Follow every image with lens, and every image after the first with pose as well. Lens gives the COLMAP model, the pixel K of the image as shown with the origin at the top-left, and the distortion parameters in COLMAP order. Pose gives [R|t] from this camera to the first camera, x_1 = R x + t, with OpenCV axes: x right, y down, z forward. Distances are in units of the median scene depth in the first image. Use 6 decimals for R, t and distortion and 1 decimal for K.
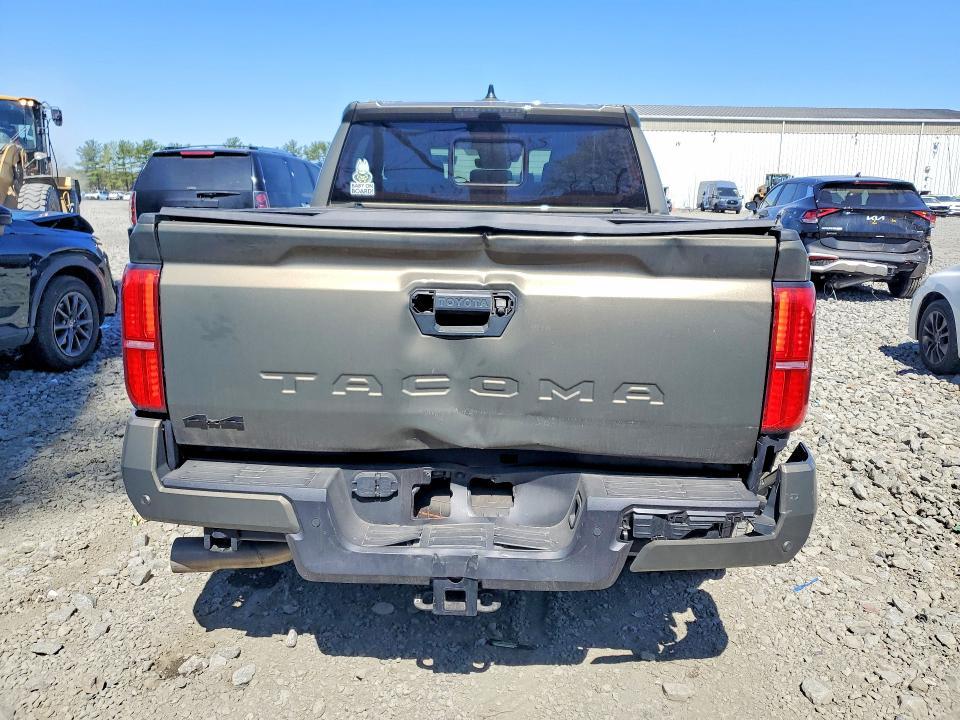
lens RADIAL K [[733.3, 0, 480.0], [0, 733.3, 360.0], [0, 0, 1]] dist [0.026427, -0.006953]
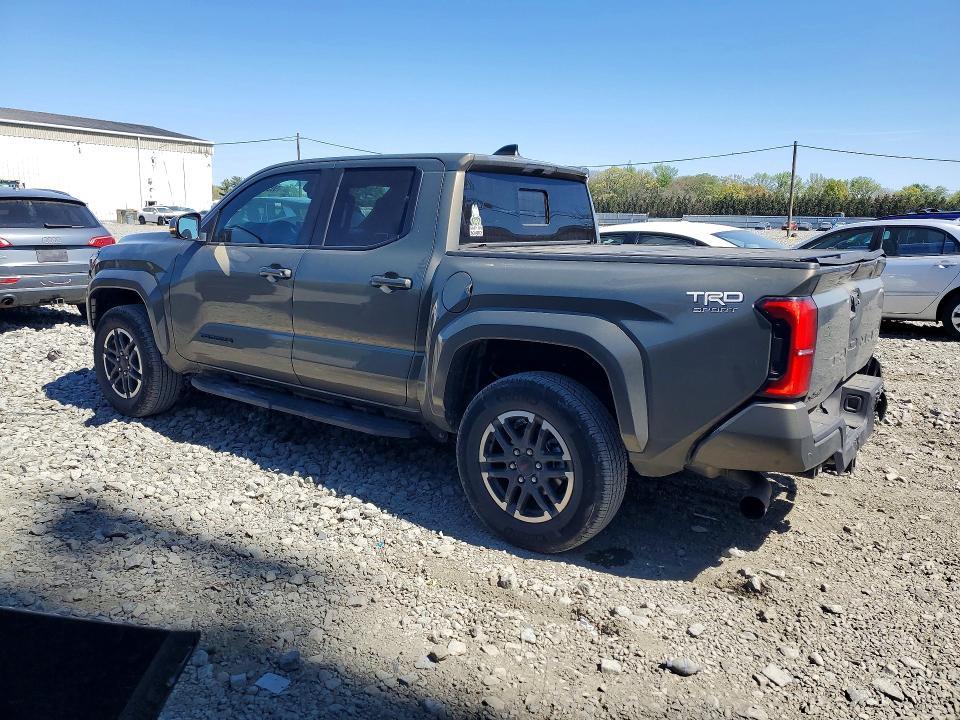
lens RADIAL K [[733.3, 0, 480.0], [0, 733.3, 360.0], [0, 0, 1]] dist [0.026427, -0.006953]
pose [[0.566922, -0.165926, 0.806888, -1.097804], [0.174232, 0.981497, 0.079416, -0.127808], [-0.805136, 0.095563, 0.585341, 0.359297]]
